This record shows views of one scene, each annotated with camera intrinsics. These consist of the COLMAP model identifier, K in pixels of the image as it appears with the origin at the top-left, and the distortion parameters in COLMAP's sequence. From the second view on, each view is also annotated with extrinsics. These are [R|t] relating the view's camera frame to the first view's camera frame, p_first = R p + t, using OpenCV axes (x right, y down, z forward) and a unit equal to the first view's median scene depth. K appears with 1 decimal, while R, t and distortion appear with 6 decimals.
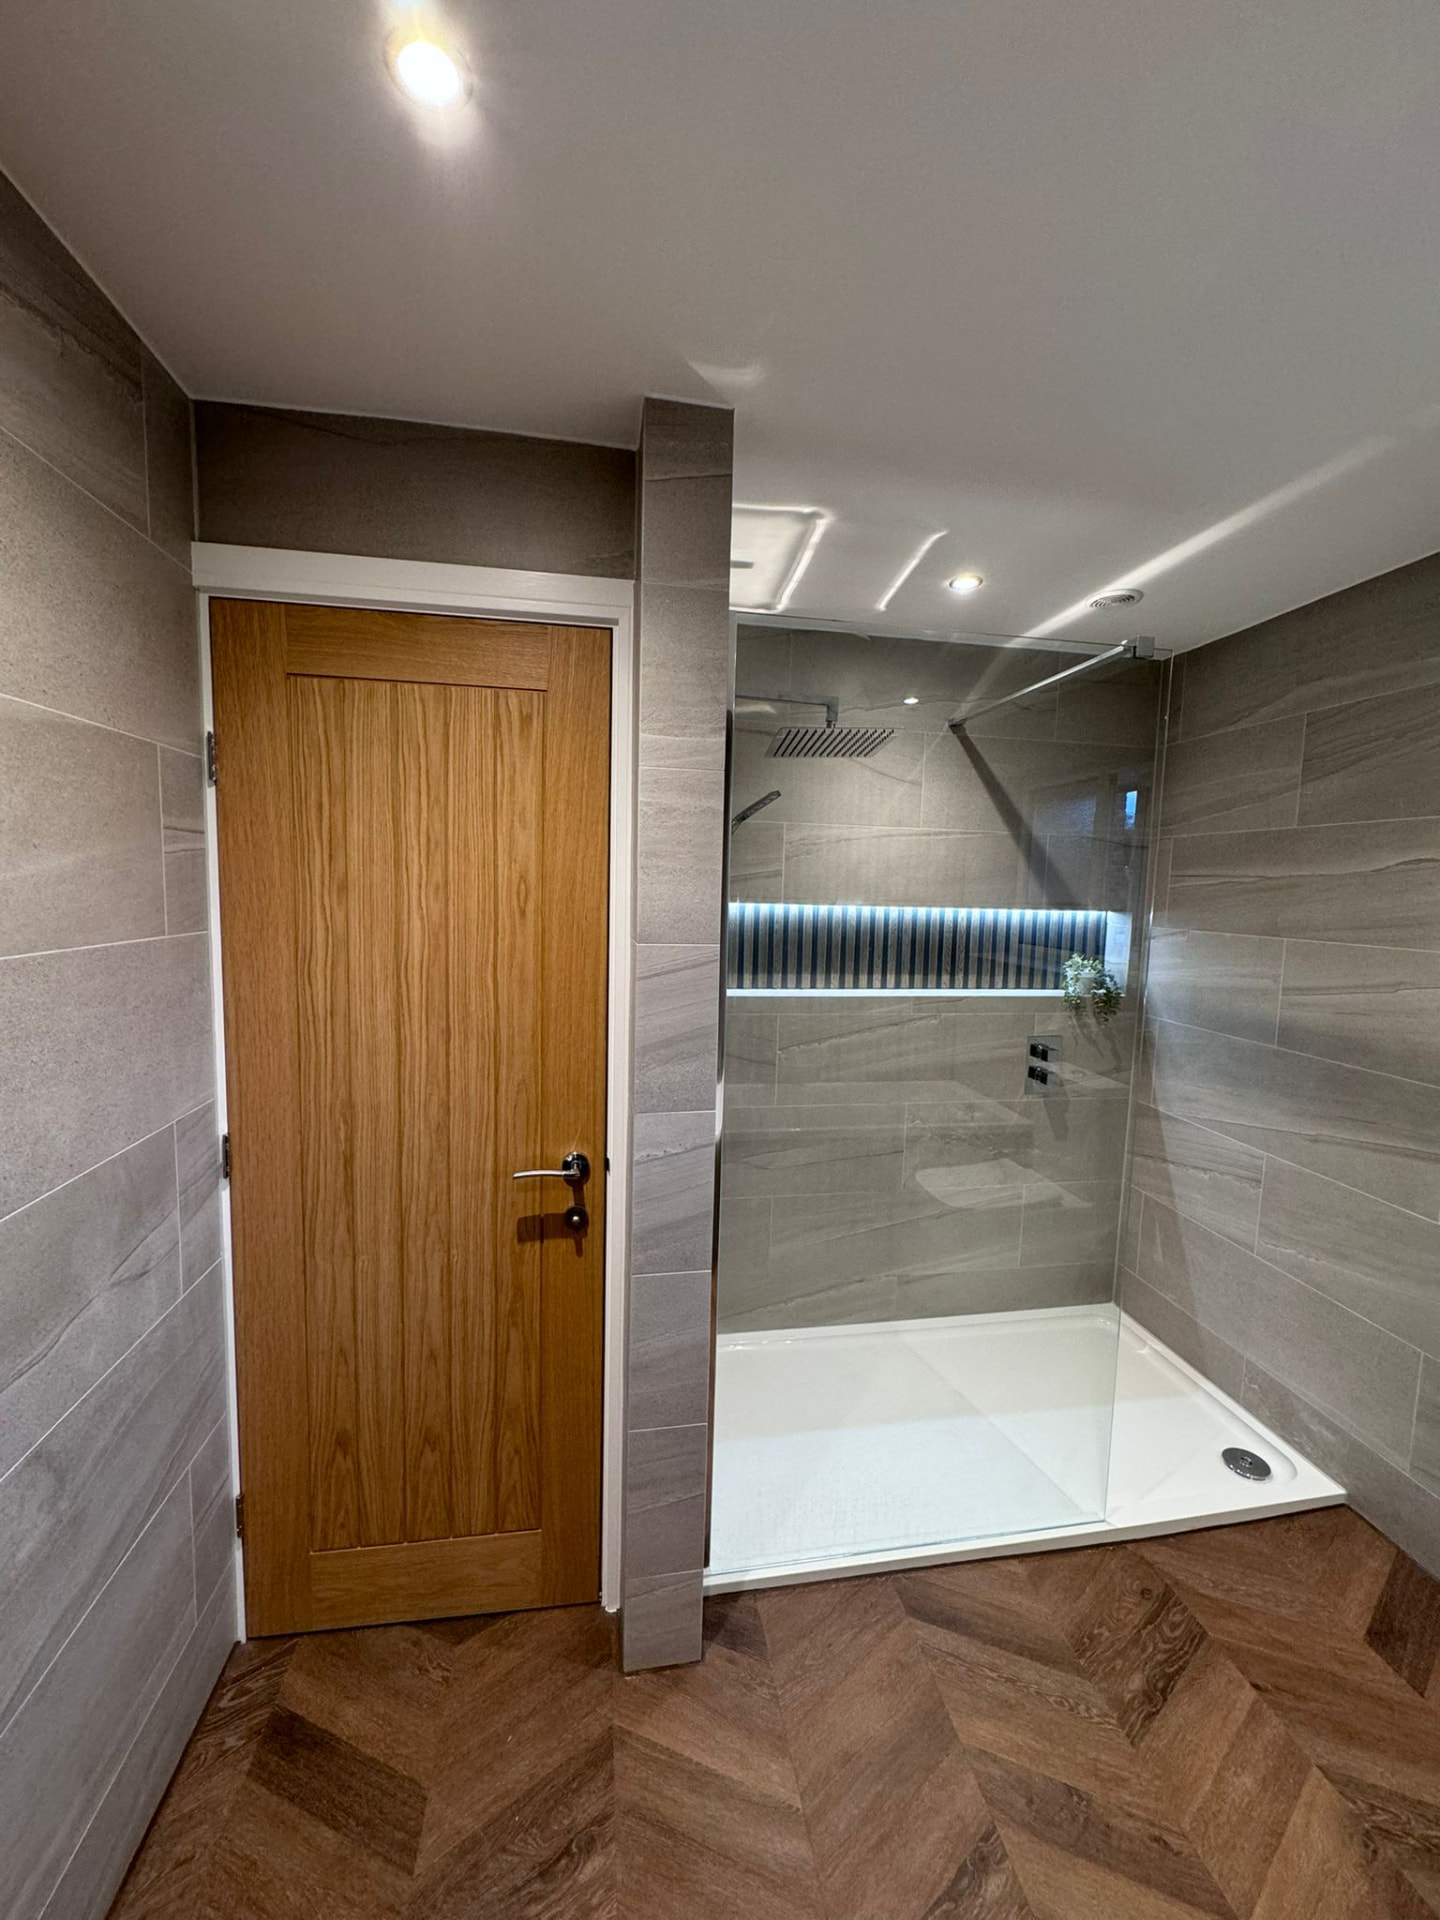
lens RADIAL K [[763.2, 0, 721.6], [0, 763.2, 954.6], [0, 0, 1]] dist [-0.003066, 0.000384]
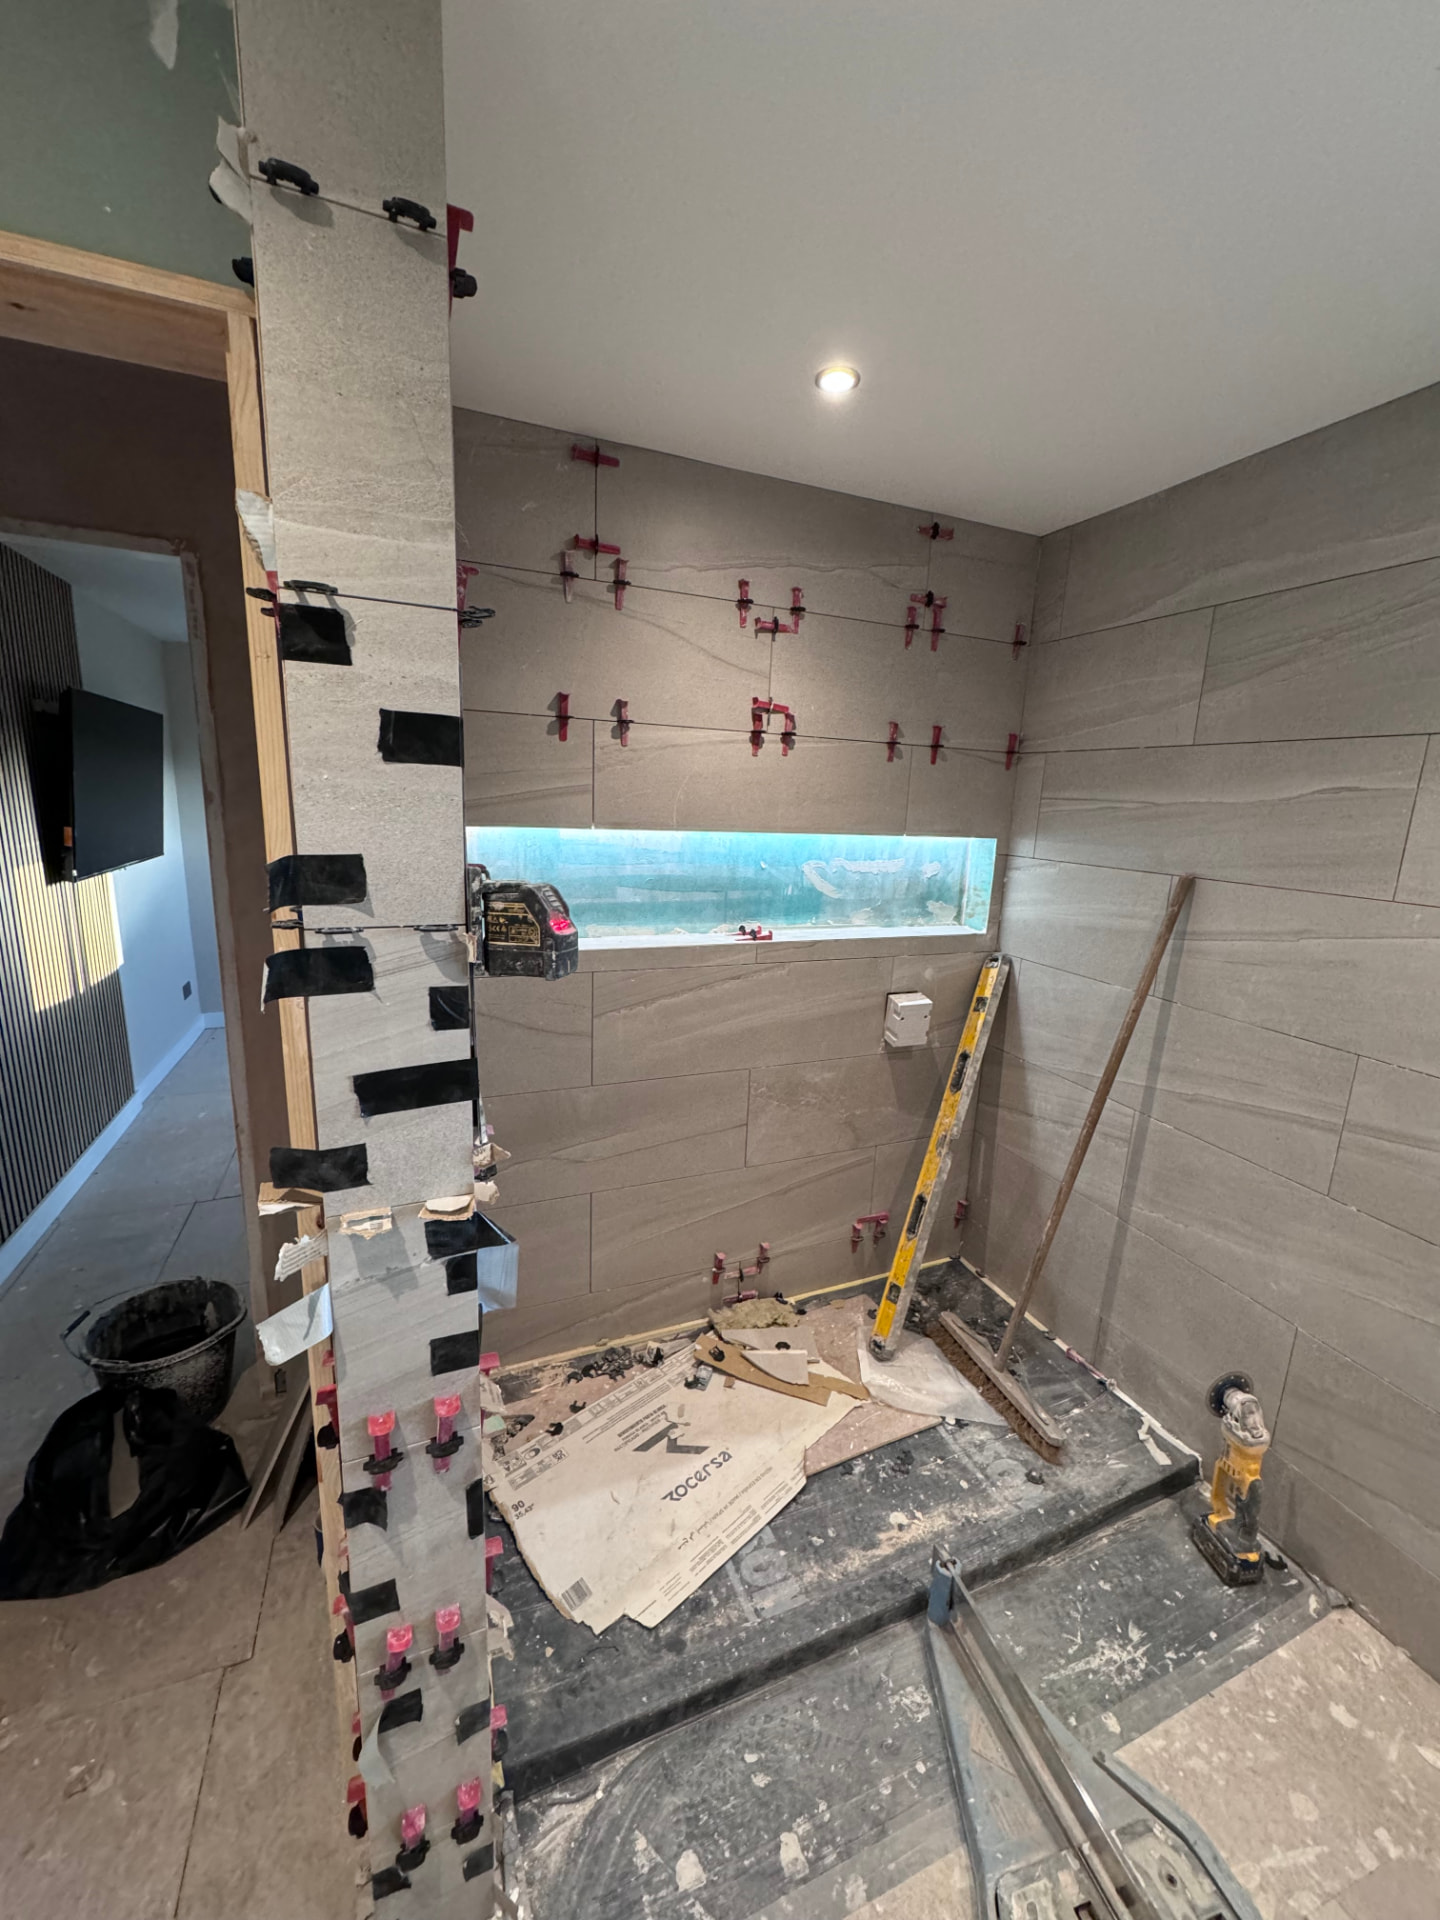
lens RADIAL K [[763.2, 0, 722.0], [0, 763.2, 952.6], [0, 0, 1]] dist [-0.003066, 0.000384]
pose [[0.974888, -0.031575, 0.220448, 0.034756], [0.005503, 0.993011, 0.117897, -0.034736], [-0.222630, -0.113723, 0.968247, 0.231184]]
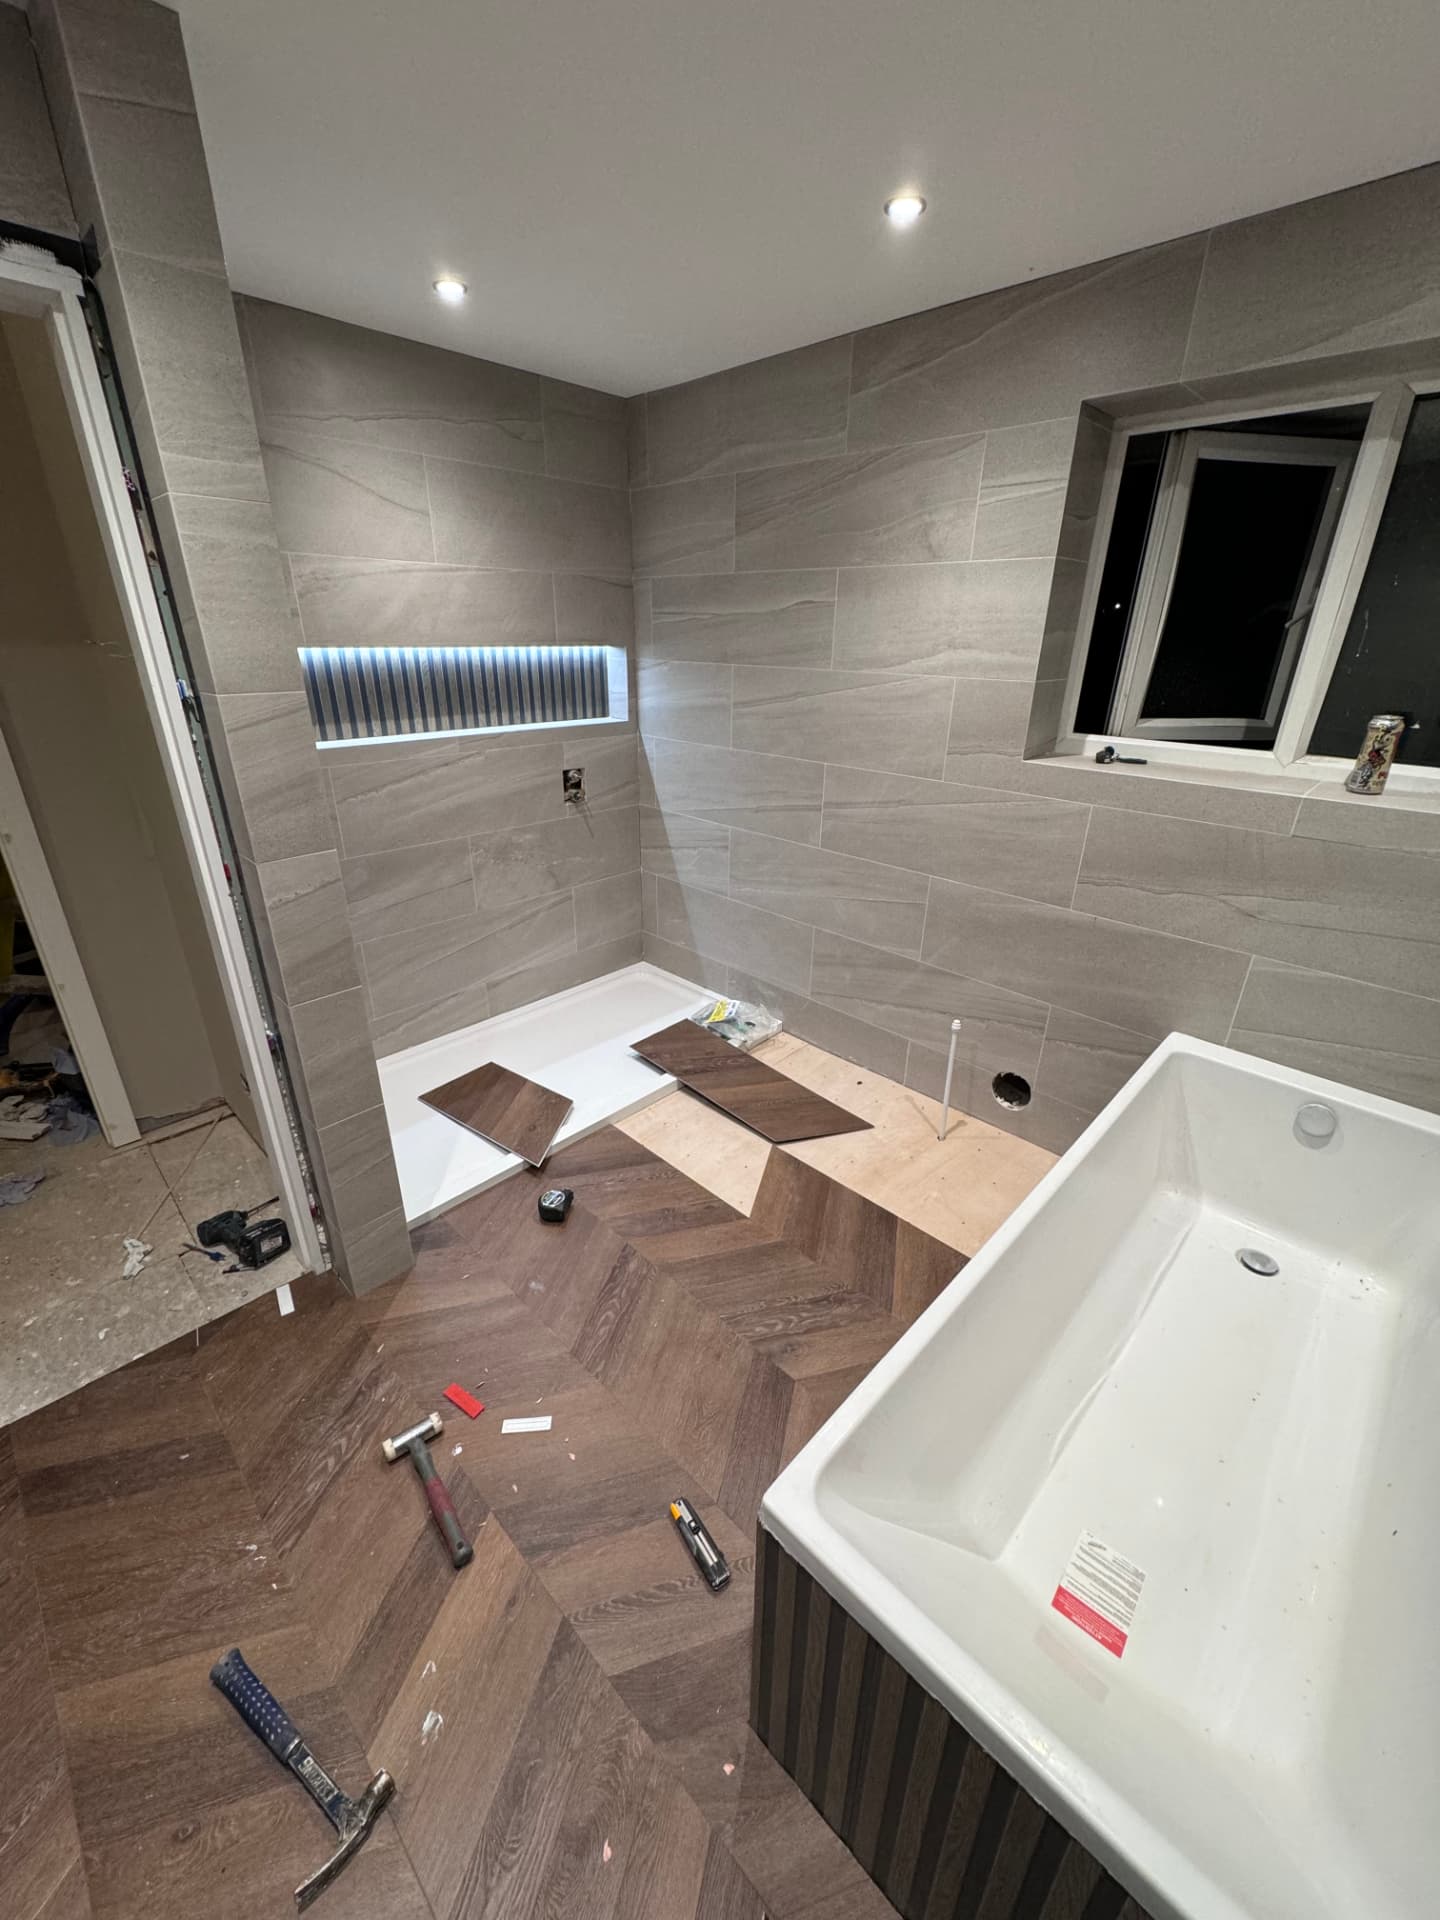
lens RADIAL K [[763.2, 0, 721.9], [0, 763.2, 955.7], [0, 0, 1]] dist [-0.003066, 0.000384]
pose [[0.804710, -0.246751, 0.539959, -0.115225], [0.061896, 0.939445, 0.337062, 0.006232], [-0.590433, -0.237816, 0.771254, -0.133696]]
